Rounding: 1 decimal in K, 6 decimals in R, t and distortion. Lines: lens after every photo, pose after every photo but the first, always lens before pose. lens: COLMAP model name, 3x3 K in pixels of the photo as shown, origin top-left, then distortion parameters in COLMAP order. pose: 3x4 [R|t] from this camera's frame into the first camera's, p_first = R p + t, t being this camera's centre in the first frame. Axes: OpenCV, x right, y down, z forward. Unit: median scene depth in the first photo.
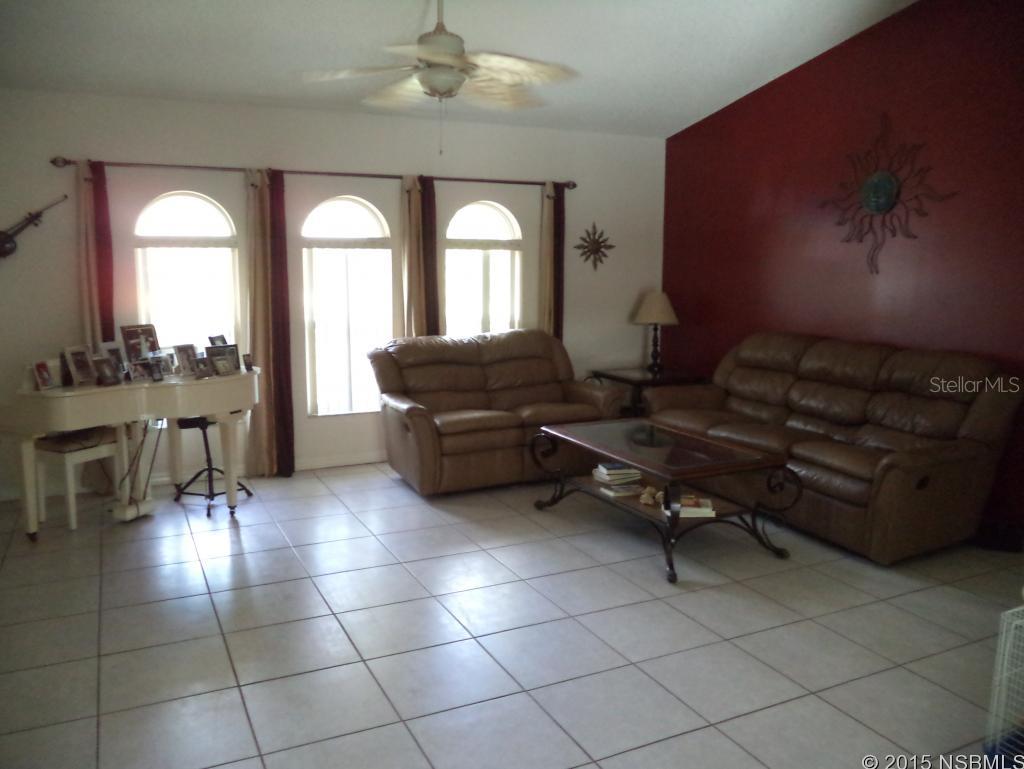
lens RADIAL K [[809.5, 0, 507.3], [0, 809.5, 382.4], [0, 0, 1]] dist [-0.007373, -0.002888]
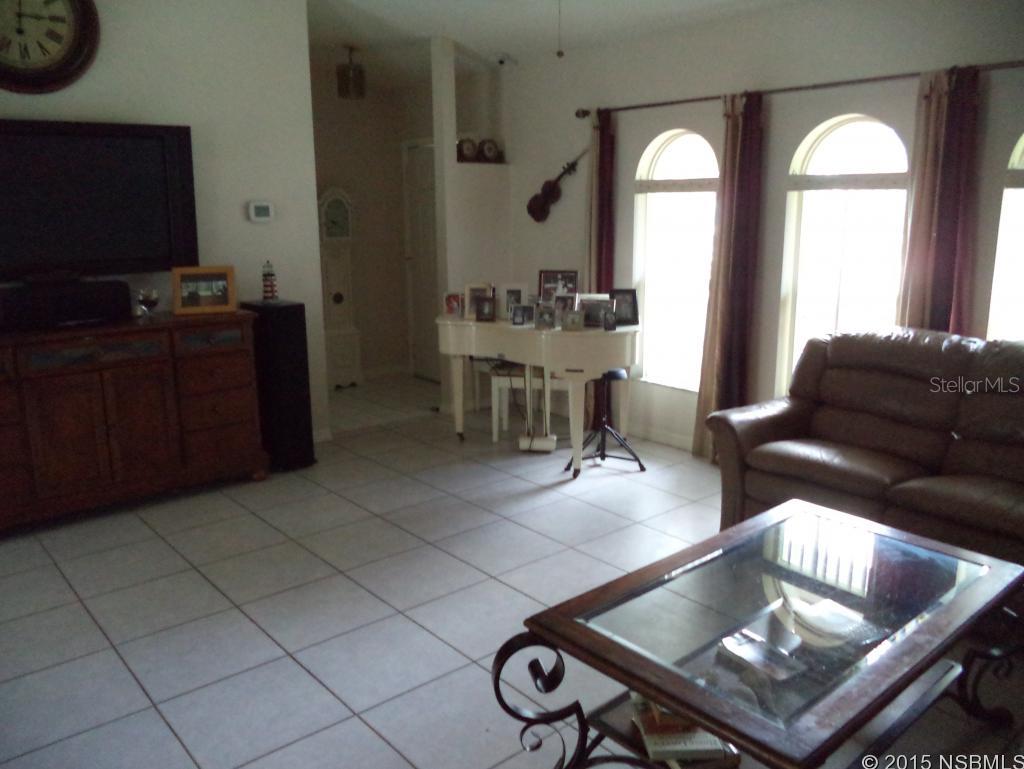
lens RADIAL K [[809.5, 0, 507.3], [0, 809.5, 382.4], [0, 0, 1]] dist [-0.007373, -0.002888]
pose [[0.254602, 0.208271, -0.944352, 0.490711], [-0.141041, 0.974088, 0.176804, -0.097182], [0.956706, 0.088178, 0.277379, 0.613804]]
